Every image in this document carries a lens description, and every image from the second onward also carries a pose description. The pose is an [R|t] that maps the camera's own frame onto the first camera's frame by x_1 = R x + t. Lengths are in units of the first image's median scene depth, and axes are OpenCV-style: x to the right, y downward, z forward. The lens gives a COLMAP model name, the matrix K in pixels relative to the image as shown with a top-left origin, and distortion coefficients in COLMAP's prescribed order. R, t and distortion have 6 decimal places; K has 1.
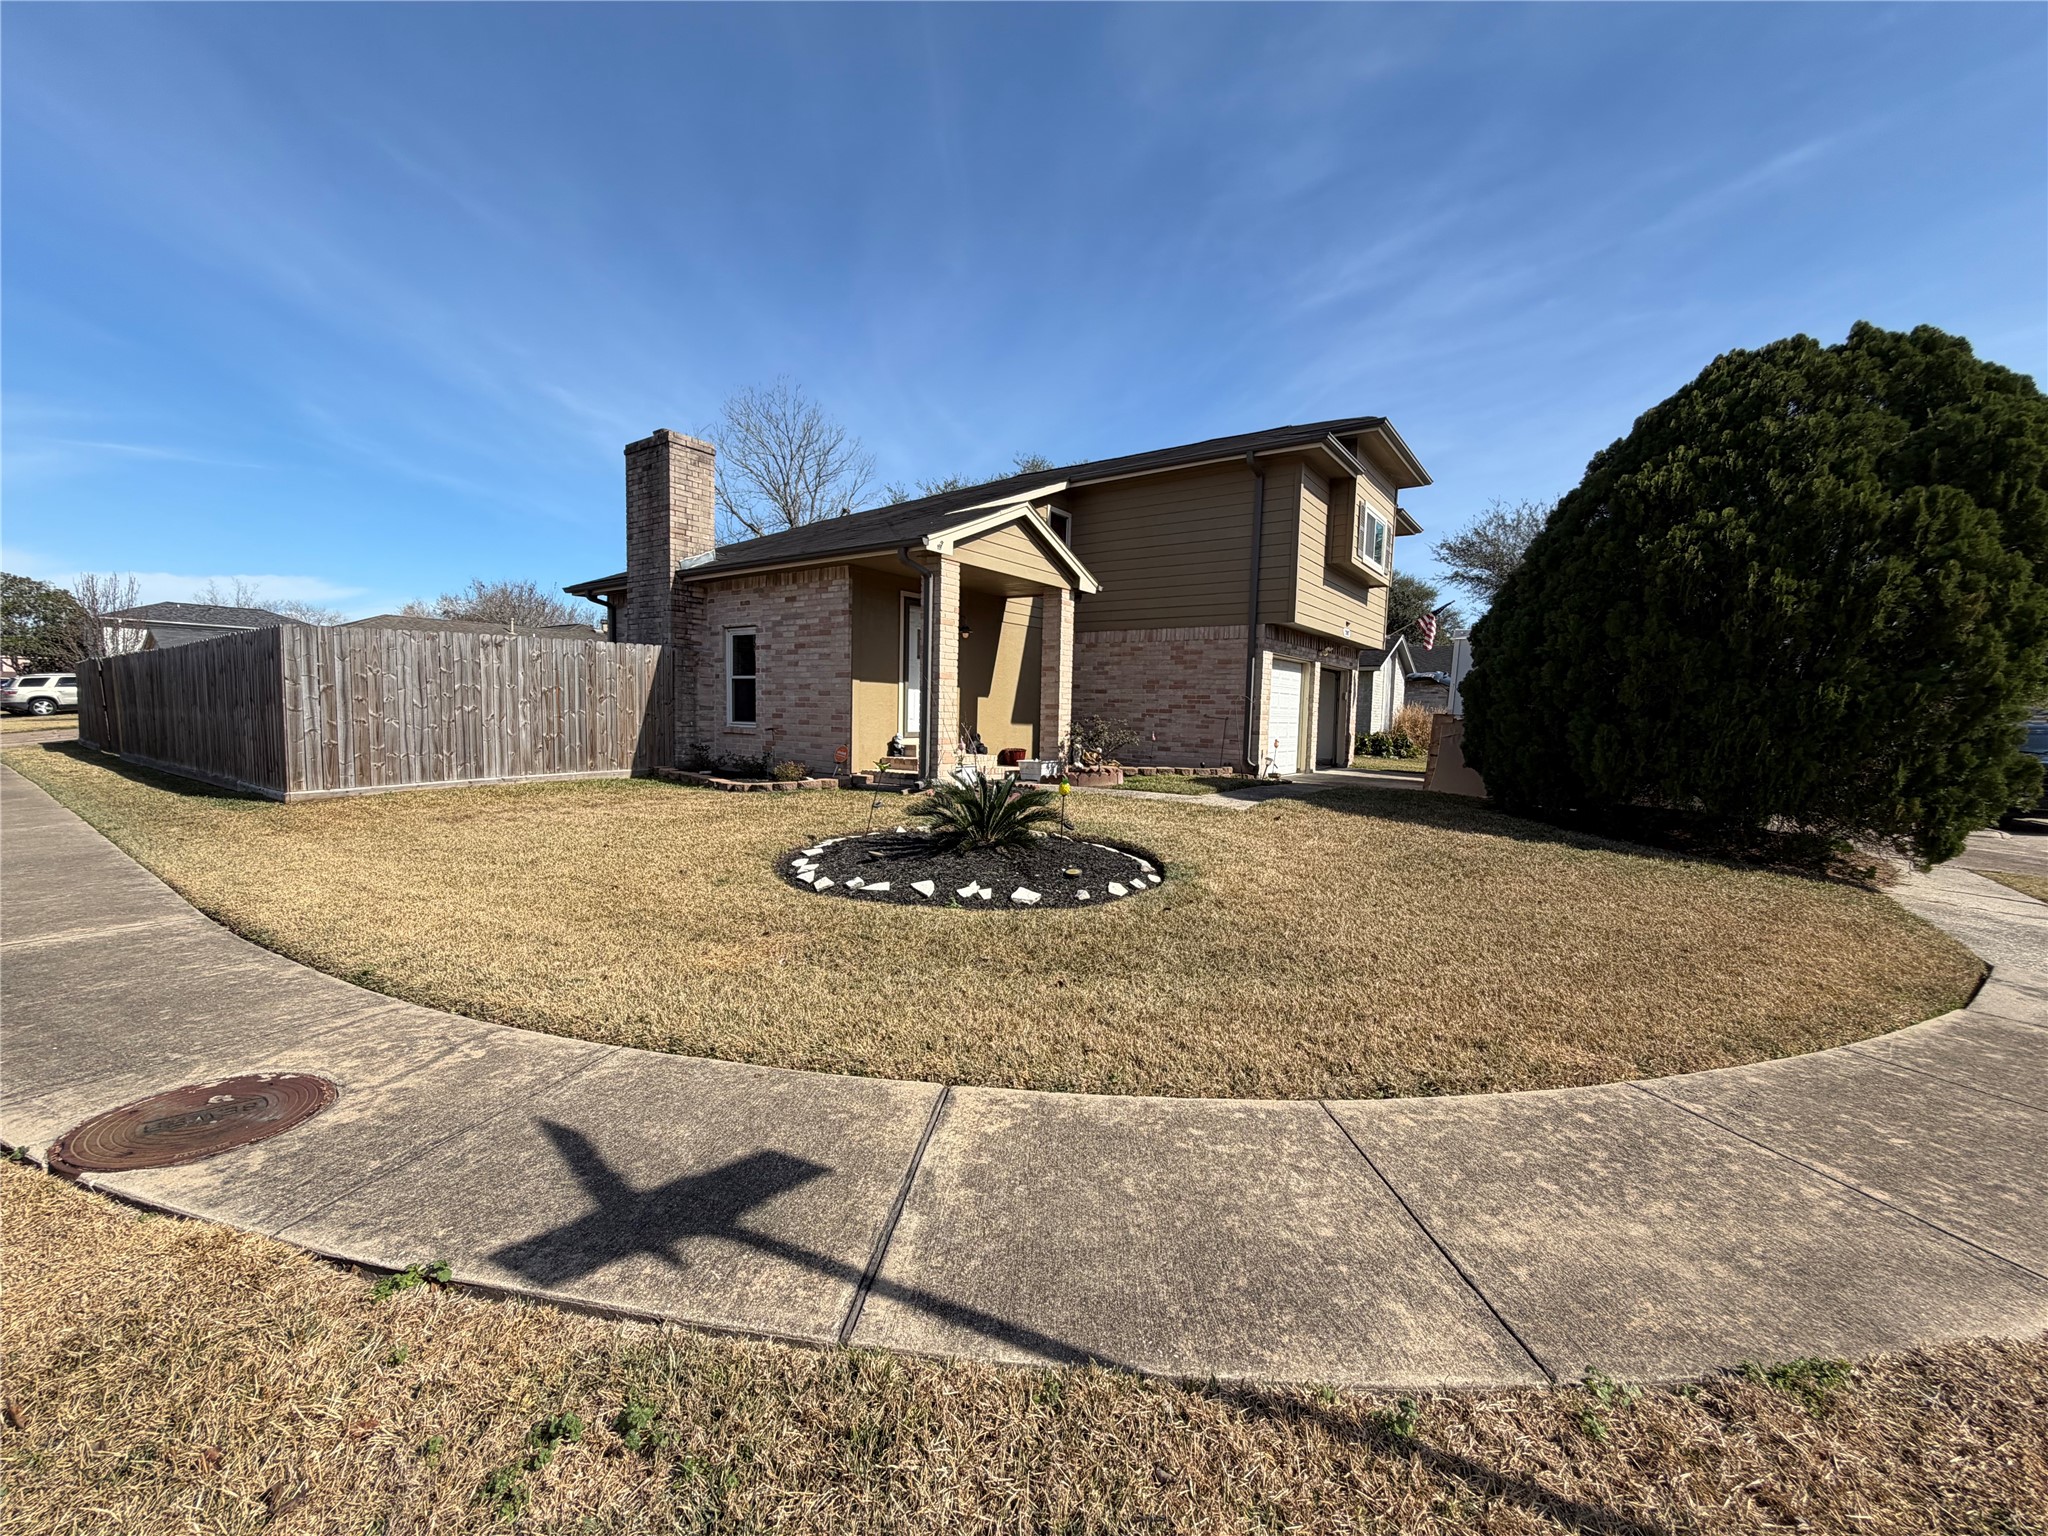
lens RADIAL K [[814.1, 0, 1016.4], [0, 814.1, 766.2], [0, 0, 1]] dist [-0.001411, 0.000328]
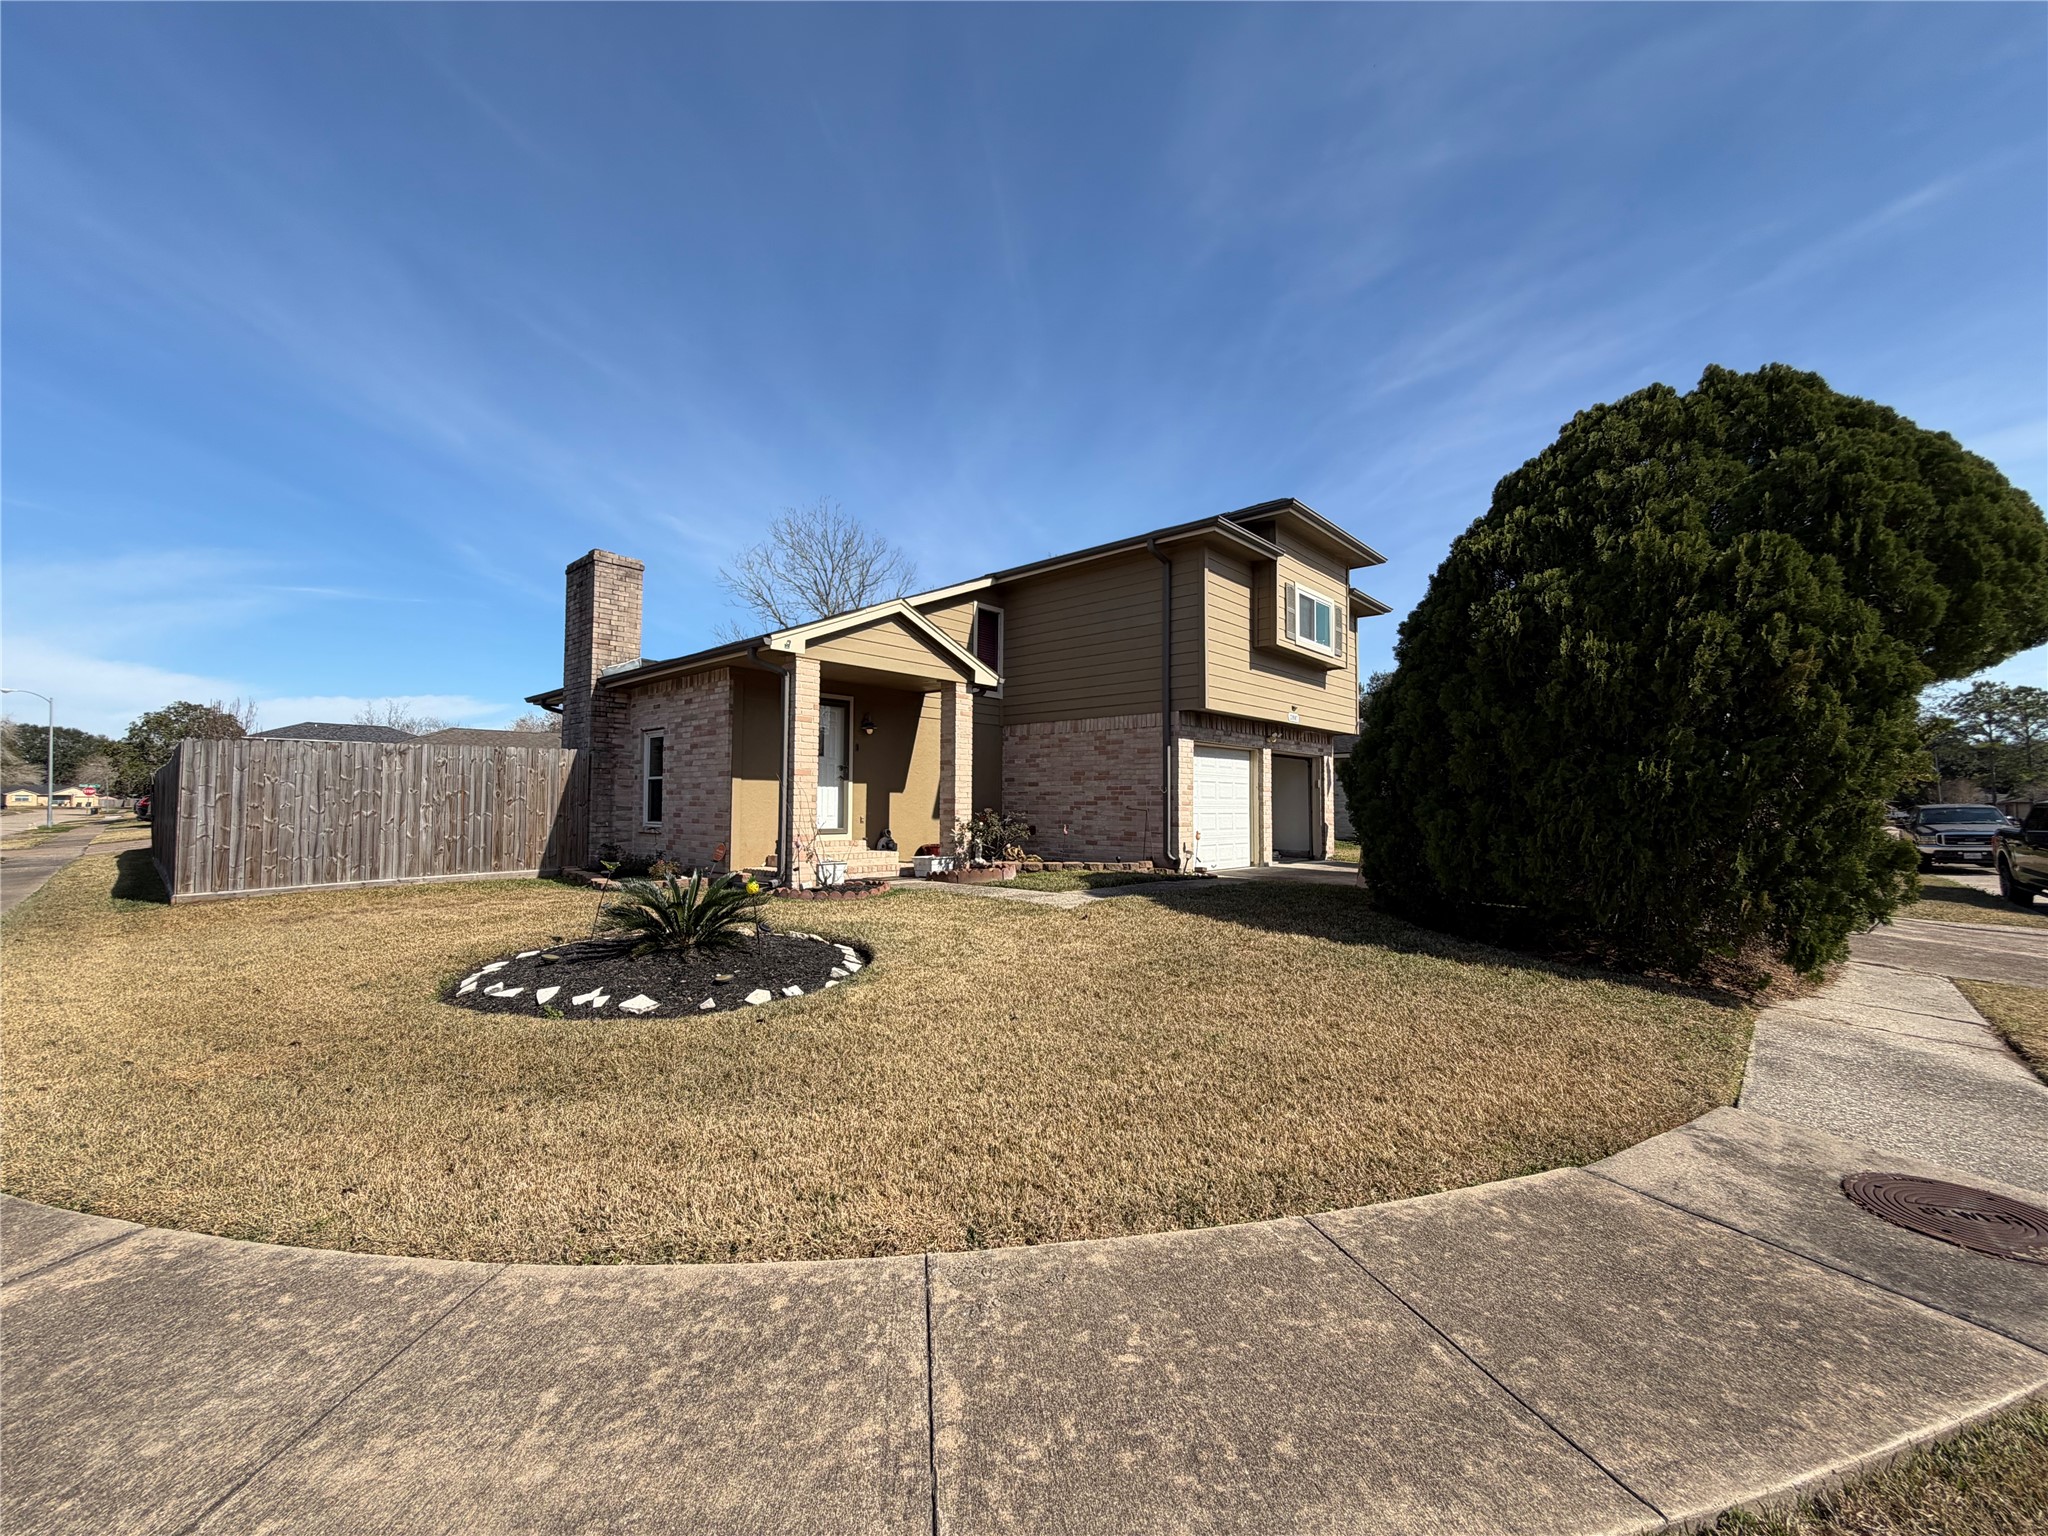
lens RADIAL K [[814.1, 0, 1026.9], [0, 814.1, 765.7], [0, 0, 1]] dist [-0.001411, 0.000328]
pose [[0.993514, -0.023461, -0.111266, 0.333257], [0.010314, 0.993044, -0.117290, 0.000641], [0.113244, 0.115382, 0.986845, 0.055197]]
